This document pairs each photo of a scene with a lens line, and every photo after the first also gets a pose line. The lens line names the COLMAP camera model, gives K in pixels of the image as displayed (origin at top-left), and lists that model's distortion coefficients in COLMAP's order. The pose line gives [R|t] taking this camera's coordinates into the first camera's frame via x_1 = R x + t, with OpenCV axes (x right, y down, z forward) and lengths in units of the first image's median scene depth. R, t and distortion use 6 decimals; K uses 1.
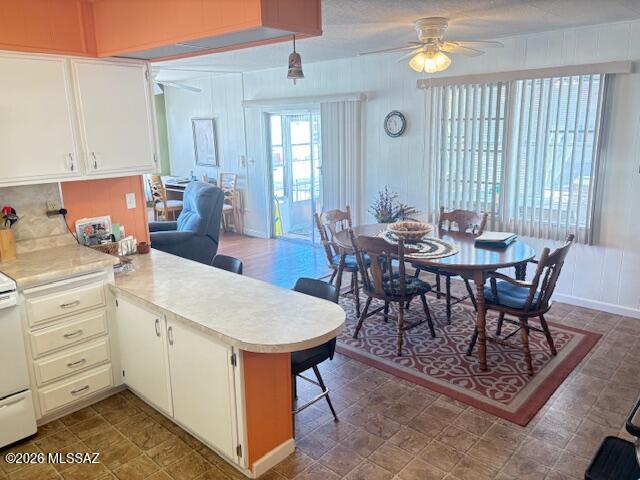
lens RADIAL K [[490.7, 0, 319.4], [0, 490.7, 238.5], [0, 0, 1]] dist [0.039447, -0.041647]
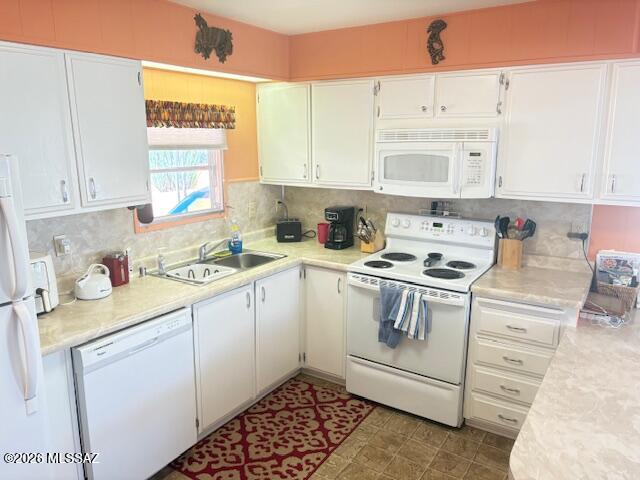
lens RADIAL K [[490.7, 0, 315.1], [0, 490.7, 236.6], [0, 0, 1]] dist [0.039447, -0.041647]
pose [[0.174556, 0.219936, -0.959770, 0.269865], [-0.226397, 0.957584, 0.178259, -0.106763], [0.958266, 0.186173, 0.216945, 0.346040]]
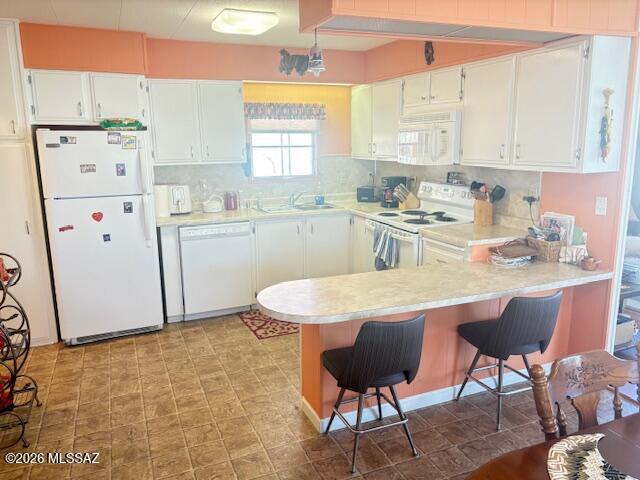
lens RADIAL K [[490.7, 0, 319.2], [0, 490.7, 243.2], [0, 0, 1]] dist [0.039447, -0.041647]
pose [[-0.397718, 0.219711, -0.890813, 0.659869], [-0.185690, 0.931538, 0.312659, -0.222421], [0.898521, 0.289765, -0.329691, 0.999188]]
